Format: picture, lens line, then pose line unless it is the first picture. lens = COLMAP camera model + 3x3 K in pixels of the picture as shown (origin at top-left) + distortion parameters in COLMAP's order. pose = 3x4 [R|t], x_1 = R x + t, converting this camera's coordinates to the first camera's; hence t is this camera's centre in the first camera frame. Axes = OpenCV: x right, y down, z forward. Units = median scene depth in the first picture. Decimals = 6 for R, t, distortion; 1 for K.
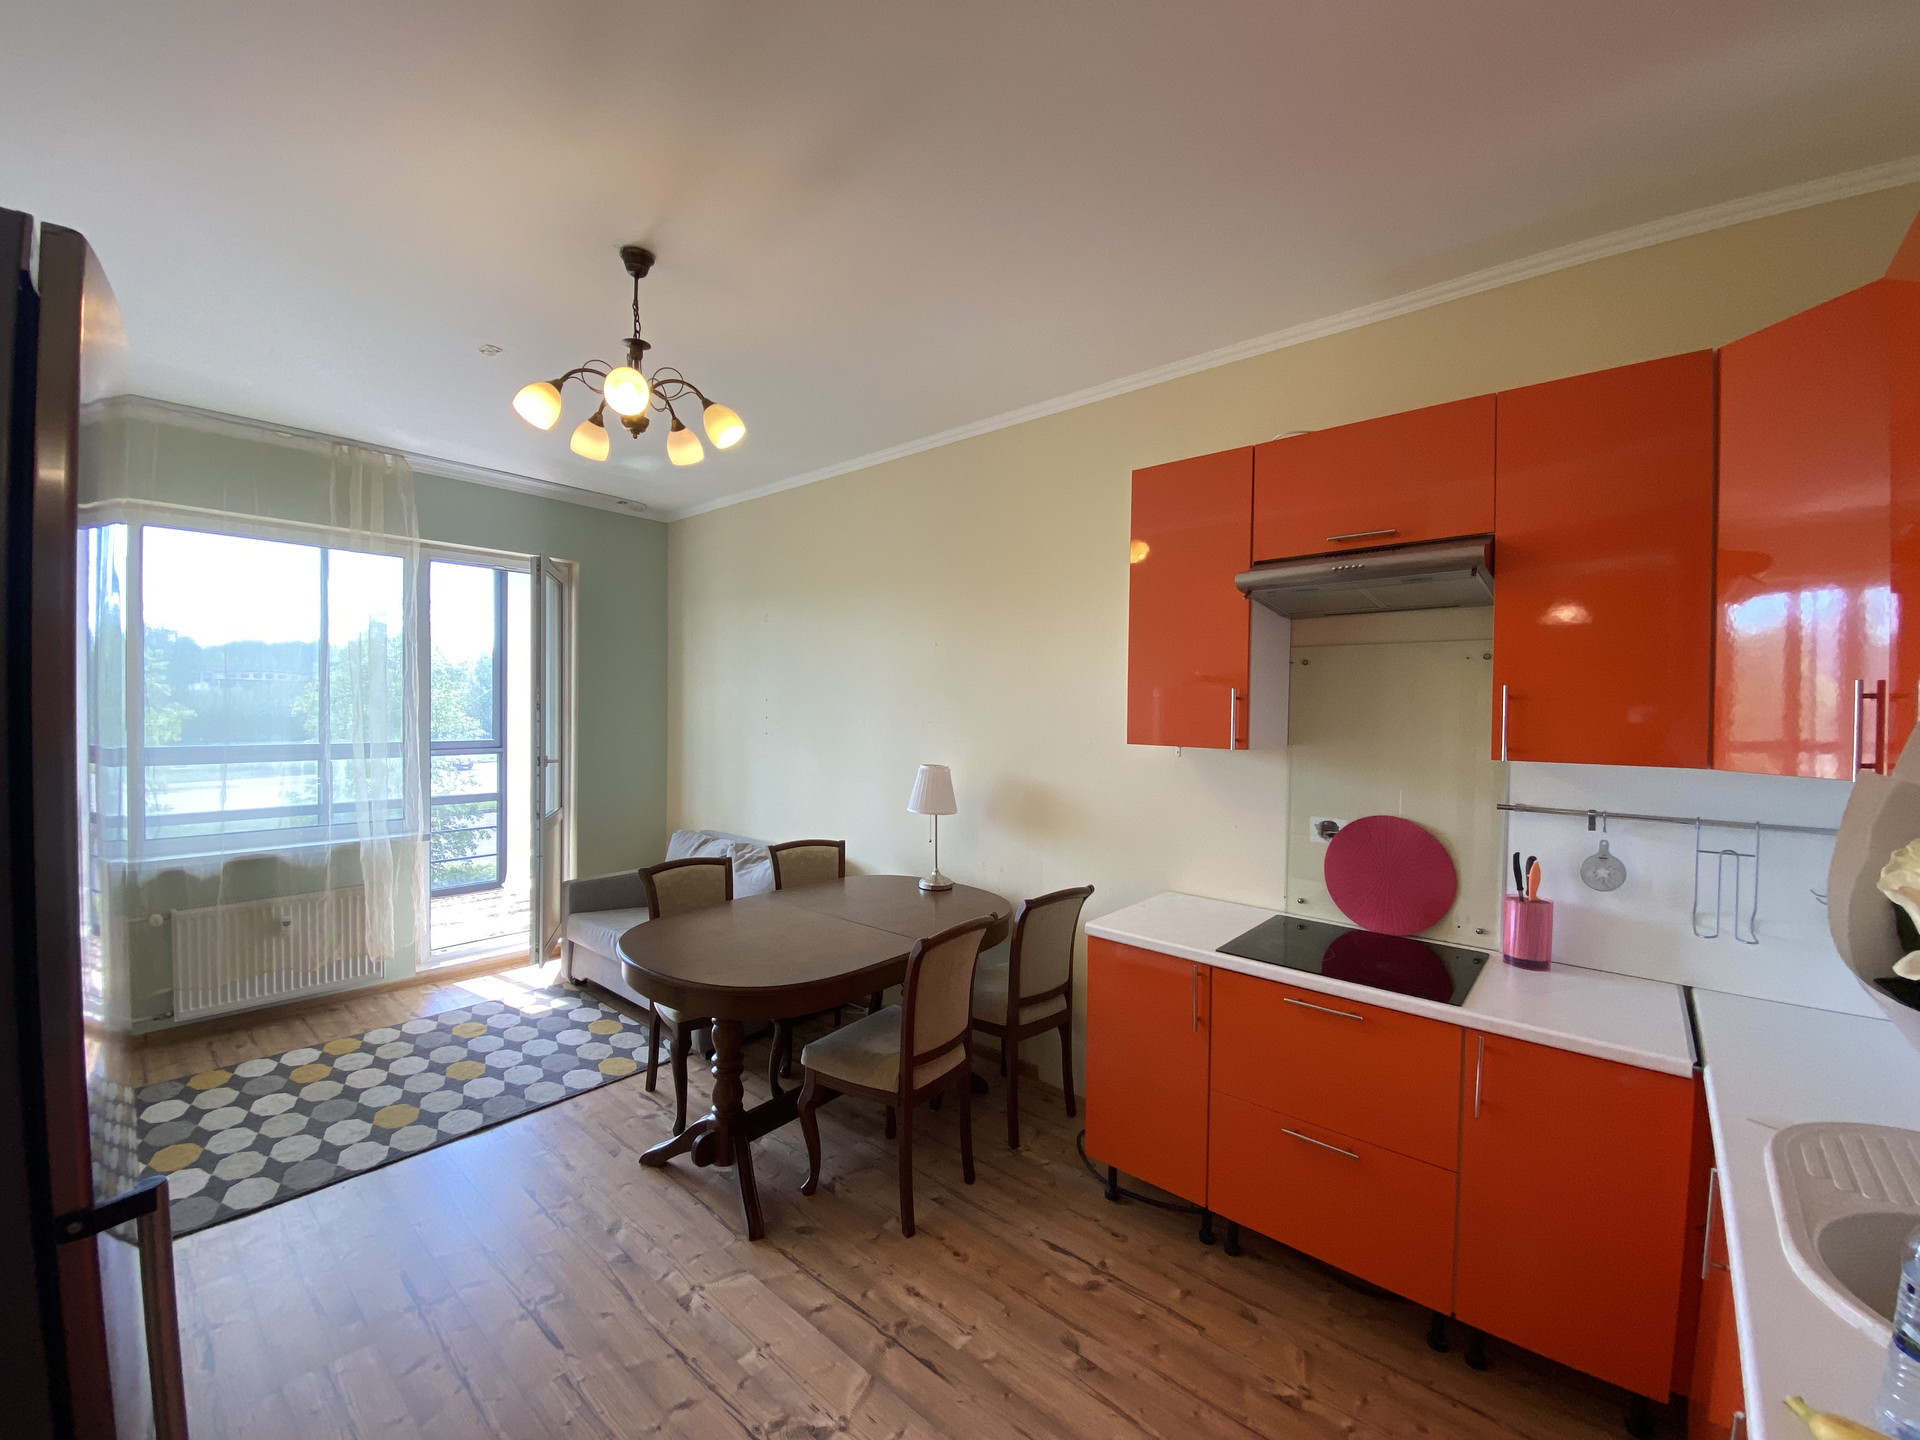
lens RADIAL K [[776.4, 0, 954.0], [0, 776.4, 720.9], [0, 0, 1]] dist [0.015467, -0.018352]
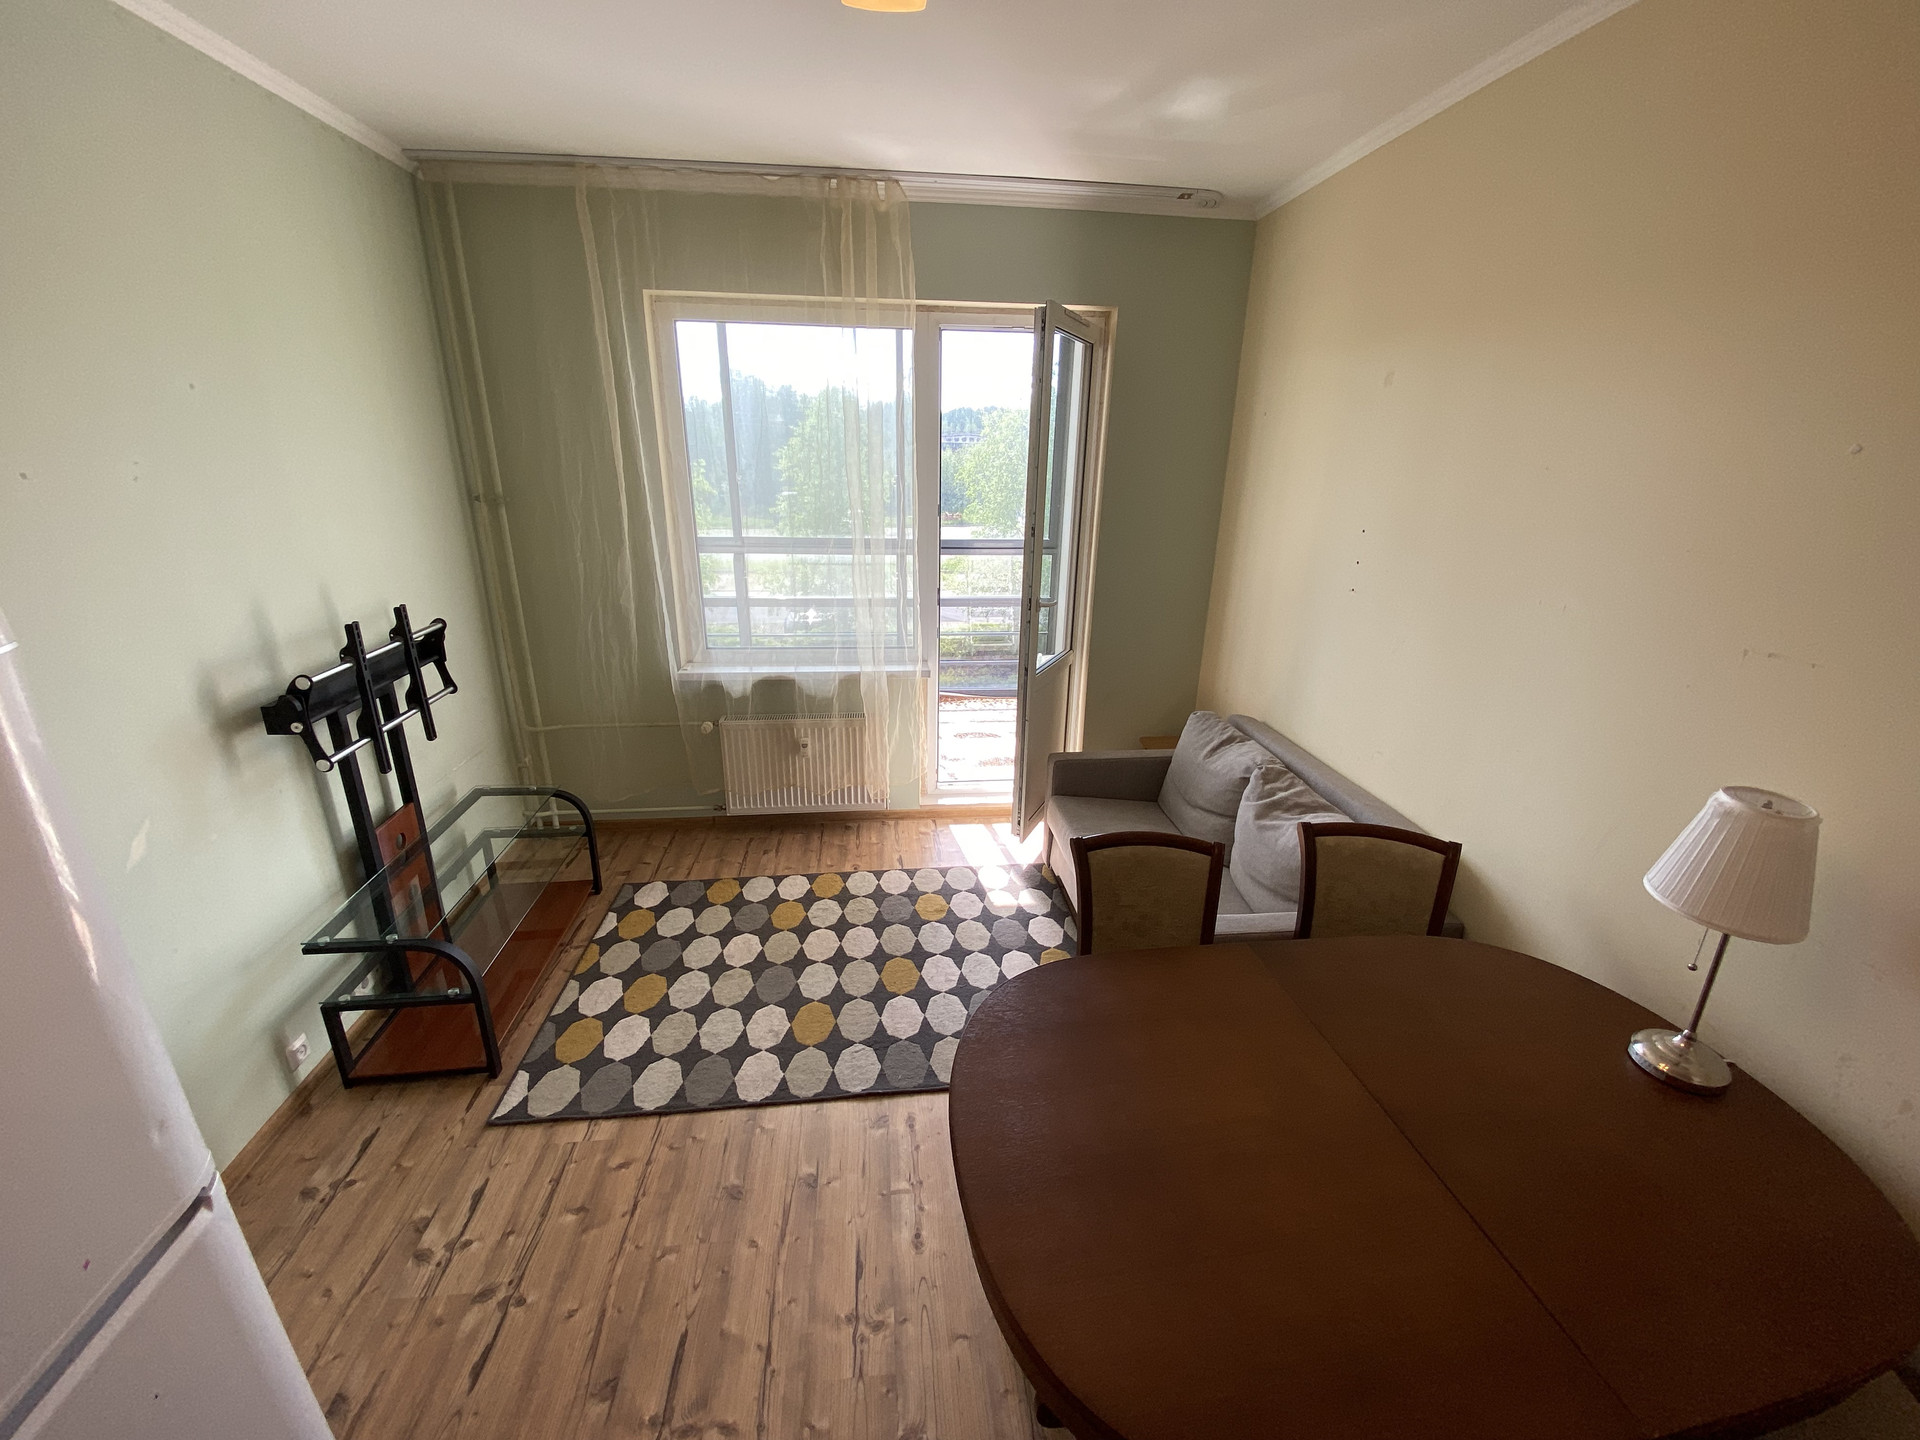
lens RADIAL K [[770.7, 0, 957.0], [0, 770.7, 721.2], [0, 0, 1]] dist [0.027064, -0.030426]
pose [[0.736846, 0.217999, -0.639949, -0.095314], [-0.018163, 0.952627, 0.303600, -0.094353], [0.675817, -0.212083, 0.705899, 0.534457]]
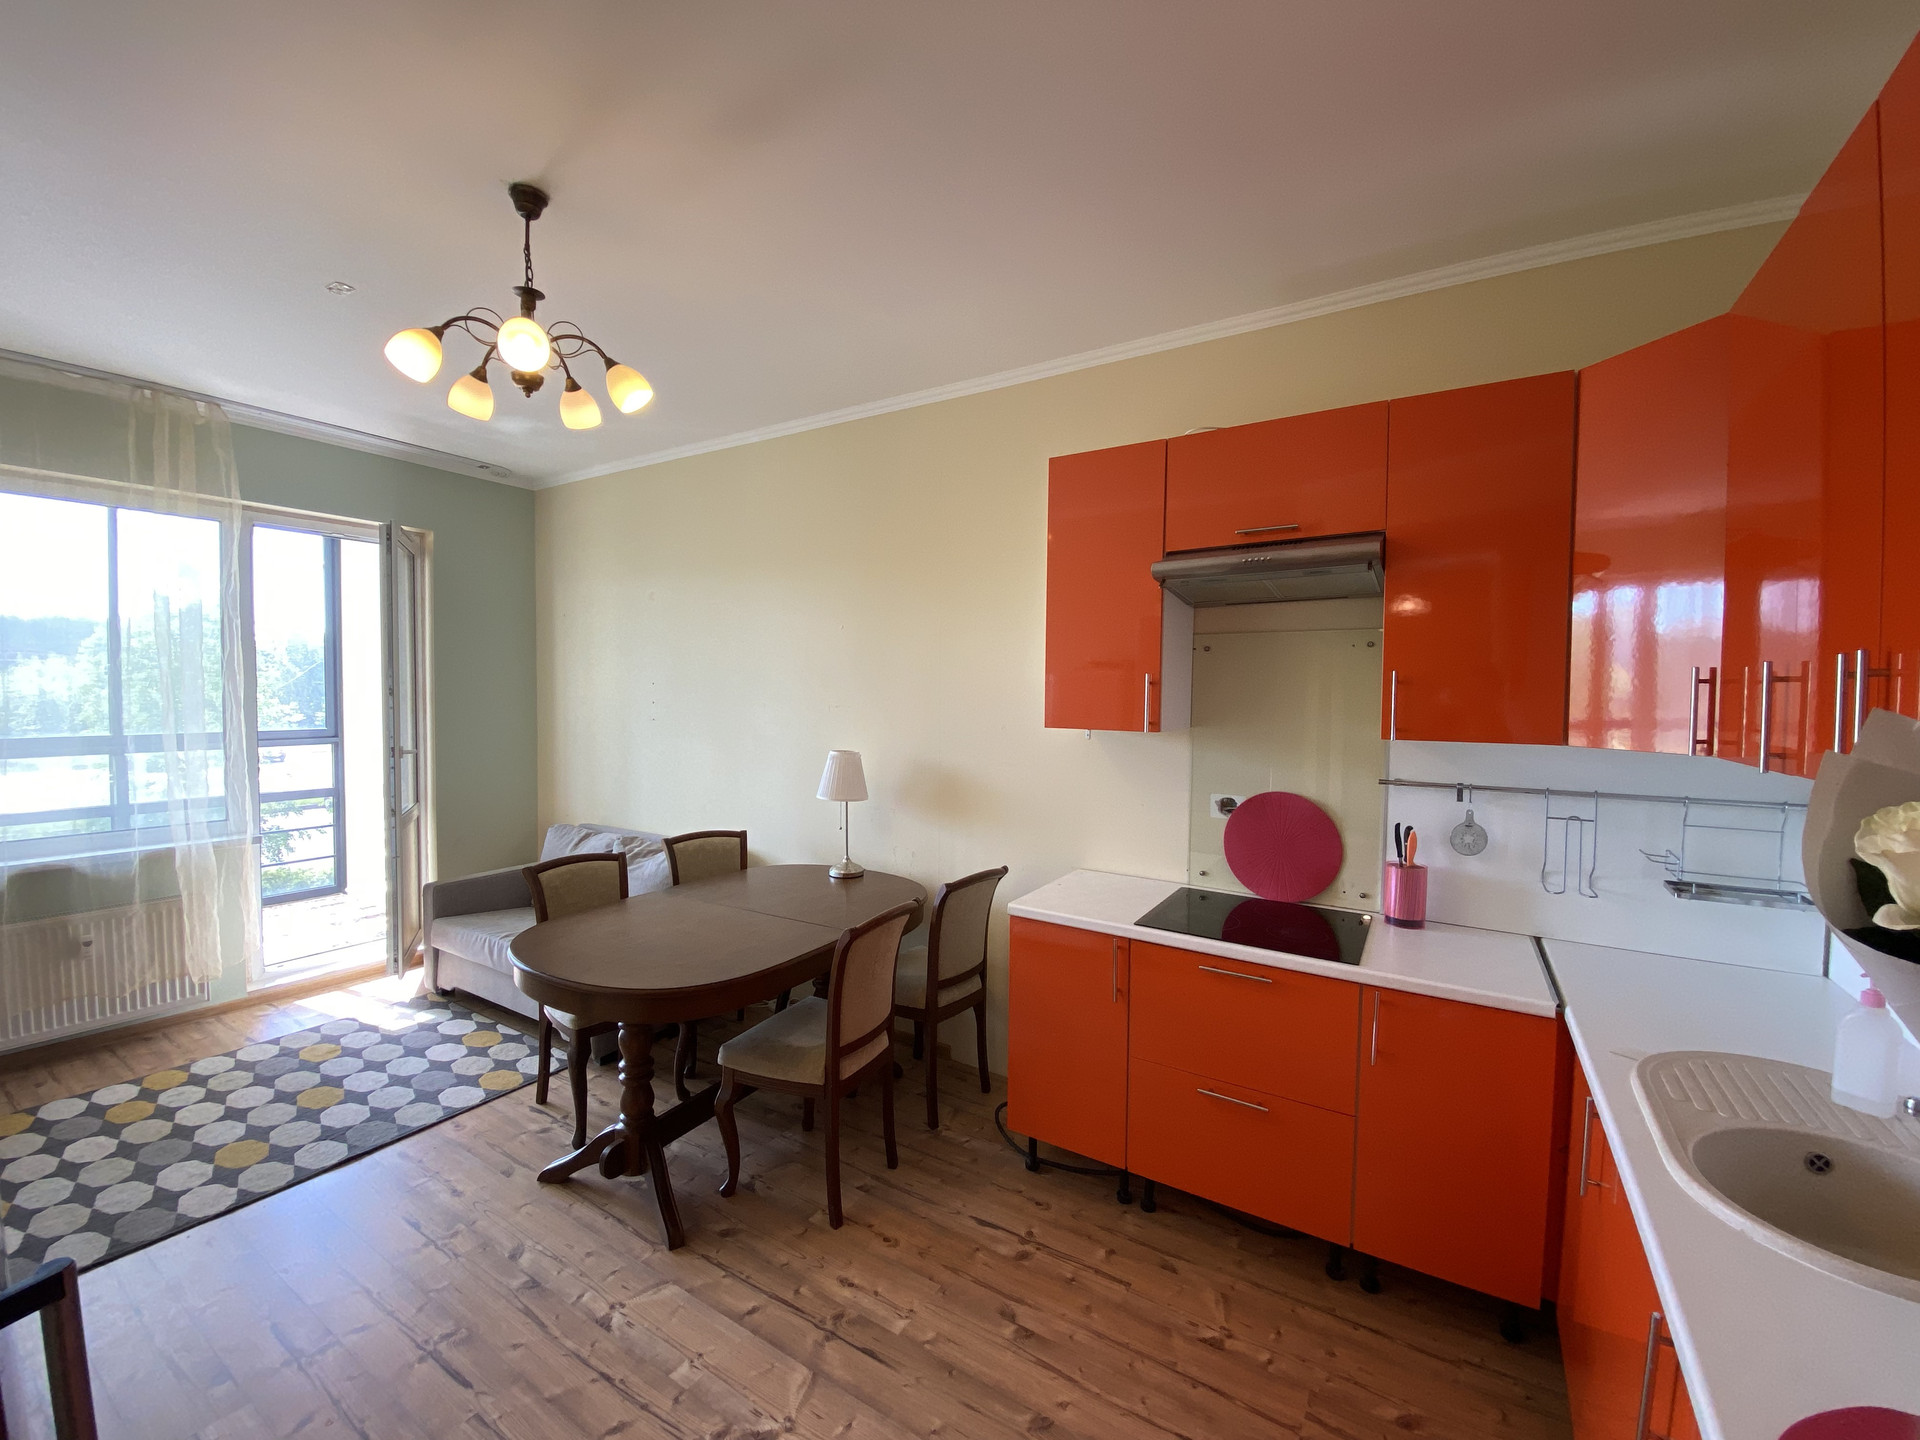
lens RADIAL K [[776.4, 0, 954.0], [0, 776.4, 720.9], [0, 0, 1]] dist [0.015467, -0.018352]
pose [[0.987330, -0.008285, 0.158464, -0.047618], [0.004843, 0.999744, 0.022096, -0.001765], [-0.158606, -0.021048, 0.987118, 0.010617]]
